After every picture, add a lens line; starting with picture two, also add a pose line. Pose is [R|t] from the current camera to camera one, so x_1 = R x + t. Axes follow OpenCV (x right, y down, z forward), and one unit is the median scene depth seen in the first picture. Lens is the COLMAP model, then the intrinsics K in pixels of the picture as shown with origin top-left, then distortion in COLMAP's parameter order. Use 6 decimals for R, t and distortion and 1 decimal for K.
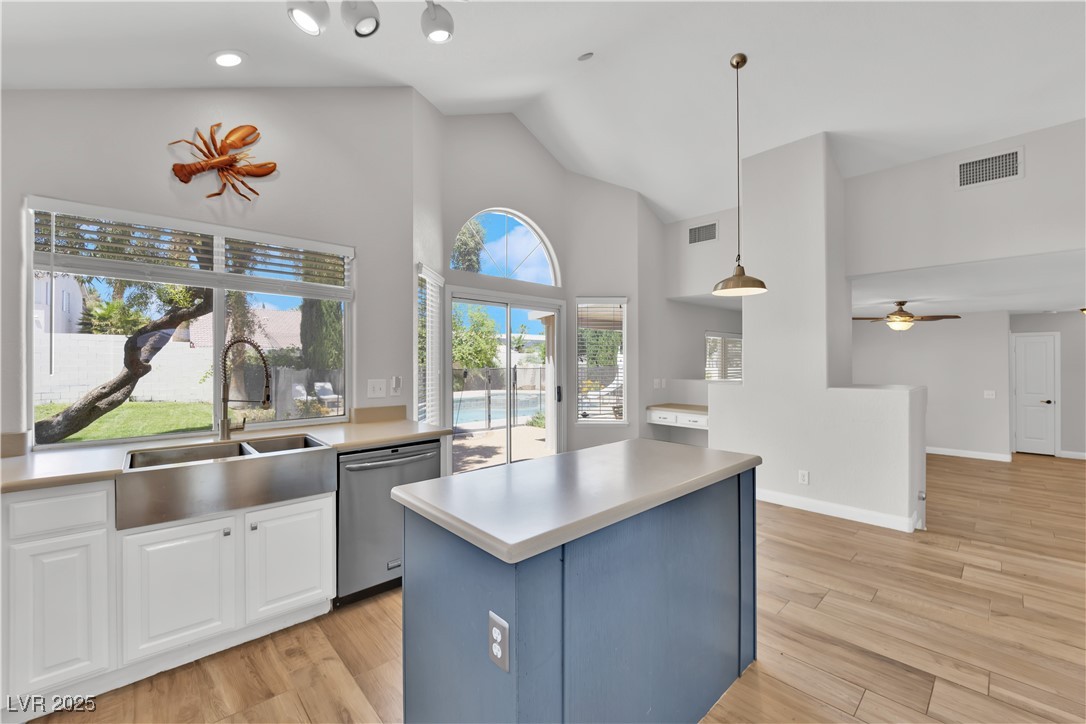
lens RADIAL K [[436.2, 0, 542.6], [0, 436.2, 358.4], [0, 0, 1]] dist [-0.005478, -0.005787]
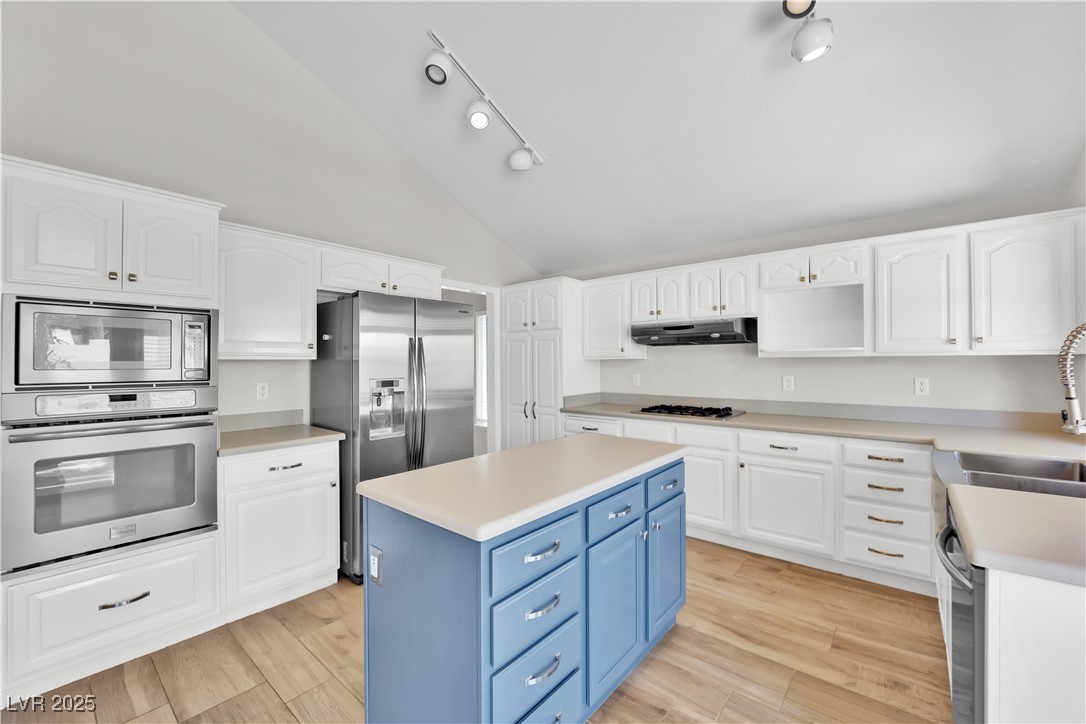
lens RADIAL K [[436.2, 0, 542.6], [0, 436.2, 358.4], [0, 0, 1]] dist [-0.005478, -0.005787]
pose [[-0.991718, 0.007248, -0.128228, 0.201927], [0.009031, 0.999870, -0.013334, 0.007131], [0.128115, -0.014382, -0.991655, 1.398132]]
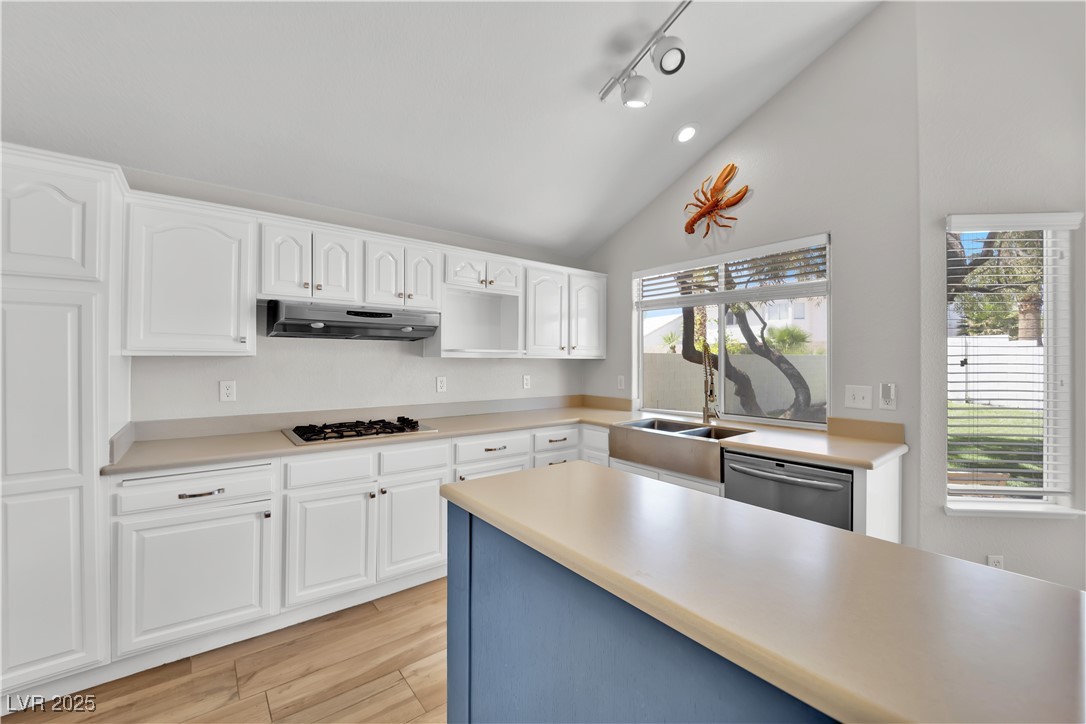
lens RADIAL K [[436.2, 0, 542.6], [0, 436.2, 358.4], [0, 0, 1]] dist [-0.005478, -0.005787]
pose [[-0.076357, -0.003719, -0.997074, 0.551966], [0.001356, 0.999992, -0.003834, 0.000581], [0.997080, -0.001644, -0.076351, 0.572748]]
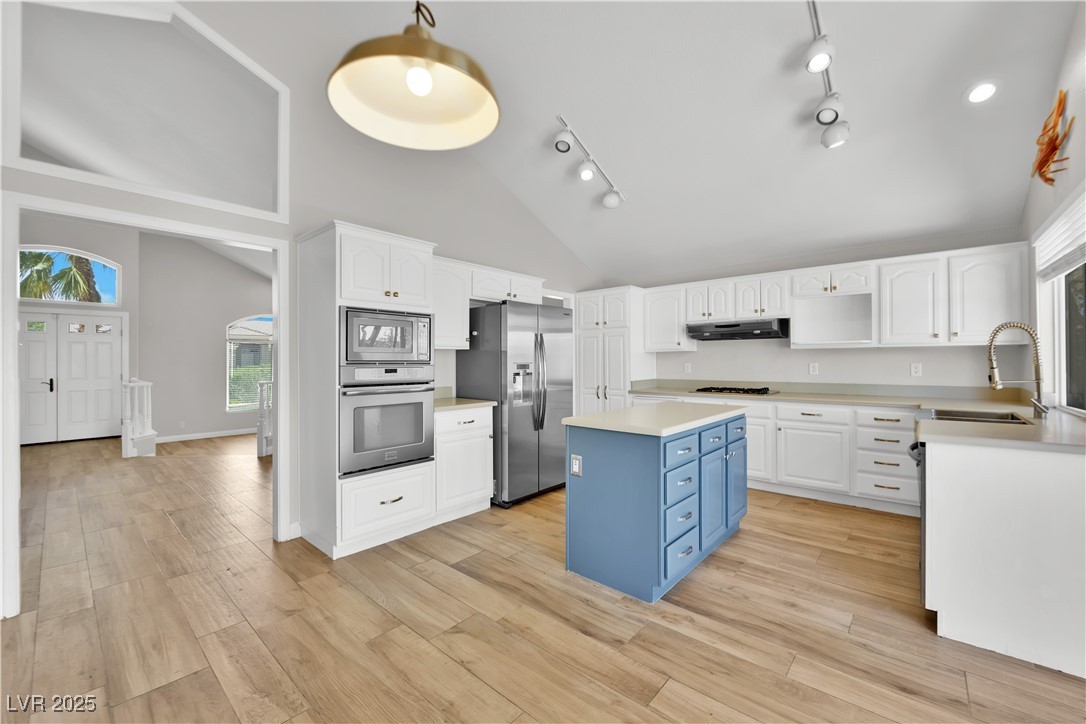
lens RADIAL K [[436.2, 0, 542.6], [0, 436.2, 358.4], [0, 0, 1]] dist [-0.005478, -0.005787]
pose [[-0.994682, 0.007088, -0.102750, 0.530538], [0.008225, 0.999910, -0.010641, 0.039931], [0.102666, -0.011430, -0.994650, 1.776328]]
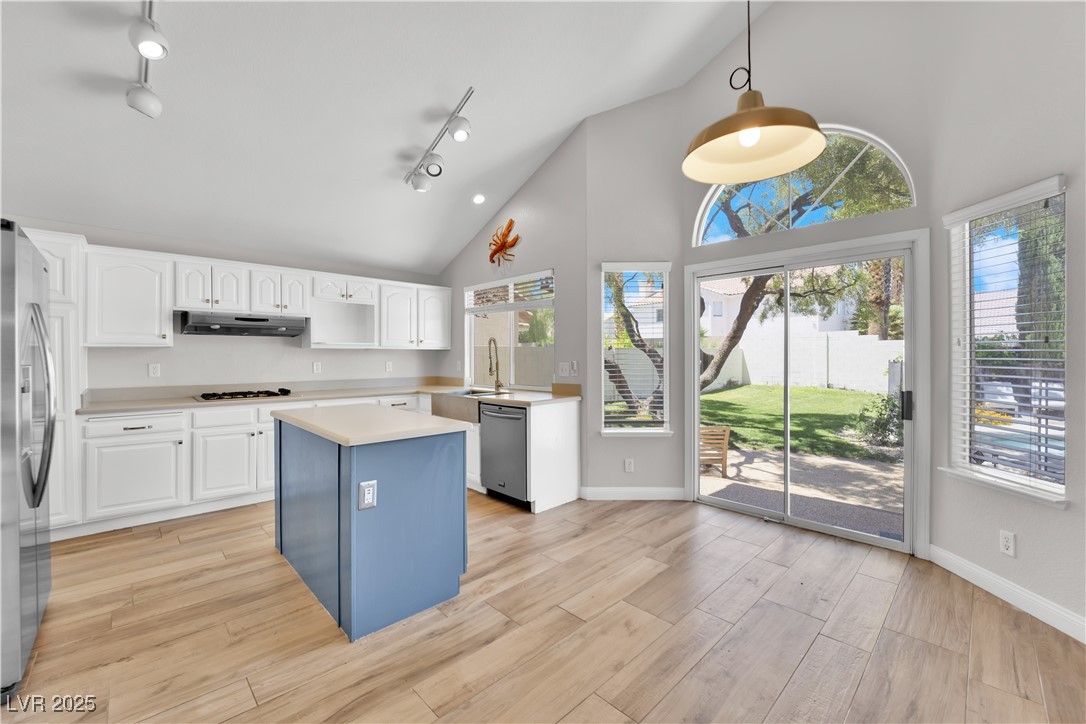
lens RADIAL K [[436.2, 0, 542.6], [0, 436.2, 358.4], [0, 0, 1]] dist [-0.005478, -0.005787]
pose [[0.023547, 0.005258, -0.999709, 1.132054], [0.008673, 0.999947, 0.005463, 0.031984], [0.999685, -0.008800, 0.023500, 1.077052]]
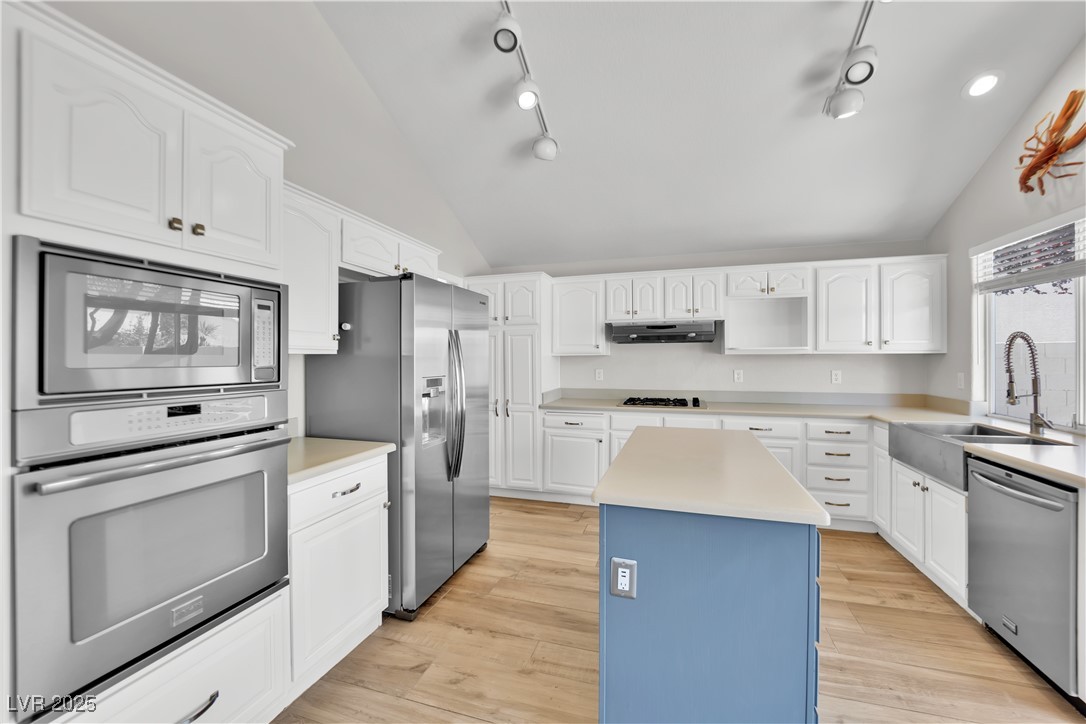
lens RADIAL K [[436.2, 0, 542.6], [0, 436.2, 358.4], [0, 0, 1]] dist [-0.005478, -0.005787]
pose [[-0.866676, 0.006730, -0.498825, 0.706873], [0.008945, 0.999958, -0.002049, 0.004248], [0.498791, -0.006238, -0.866700, 1.202207]]
